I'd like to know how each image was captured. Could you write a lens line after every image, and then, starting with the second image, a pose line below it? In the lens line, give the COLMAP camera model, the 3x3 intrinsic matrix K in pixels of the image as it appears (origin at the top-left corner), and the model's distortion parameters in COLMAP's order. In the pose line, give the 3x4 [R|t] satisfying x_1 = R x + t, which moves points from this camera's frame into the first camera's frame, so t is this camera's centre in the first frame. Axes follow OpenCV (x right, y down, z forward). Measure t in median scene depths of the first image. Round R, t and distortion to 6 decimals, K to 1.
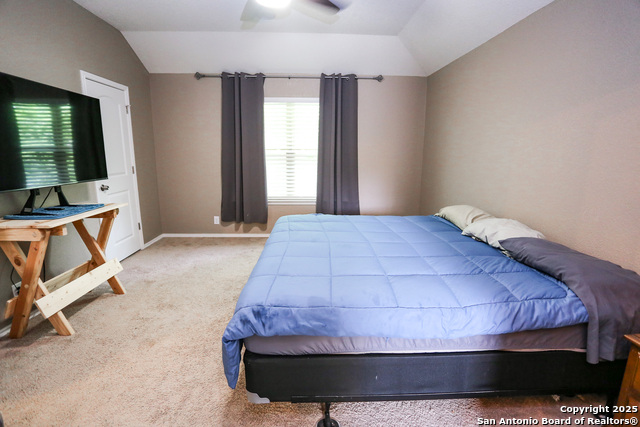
lens RADIAL K [[324.6, 0, 320.0], [0, 324.6, 213.5], [0, 0, 1]] dist [-0.062457, 0.030065]
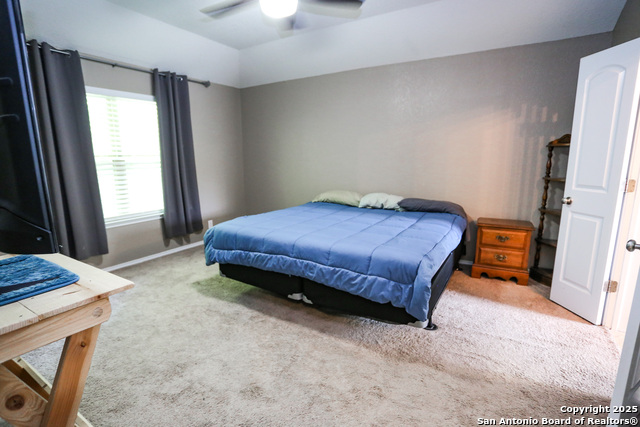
lens RADIAL K [[324.6, 0, 320.0], [0, 324.6, 213.5], [0, 0, 1]] dist [-0.062457, 0.030065]
pose [[0.534632, -0.163436, 0.829130, -0.532855], [0.178721, 0.980796, 0.078090, -0.033400], [-0.825970, 0.106434, 0.553574, 0.186976]]
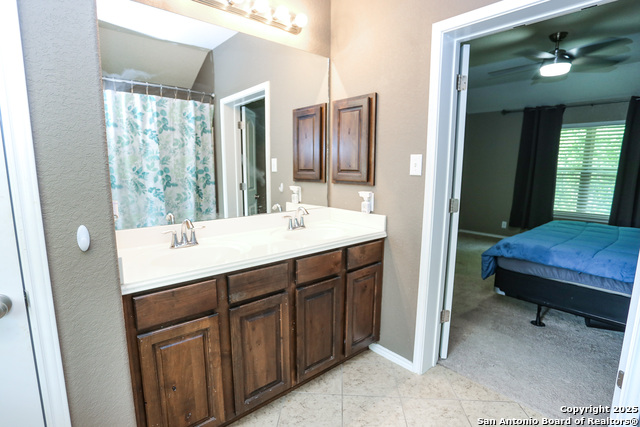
lens RADIAL K [[324.6, 0, 320.0], [0, 324.6, 213.5], [0, 0, 1]] dist [-0.062457, 0.030065]
pose [[0.640767, 0.113534, -0.759295, 0.169856], [-0.154254, 0.987876, 0.017537, 0.073965], [0.752080, 0.105887, 0.650511, -0.373209]]
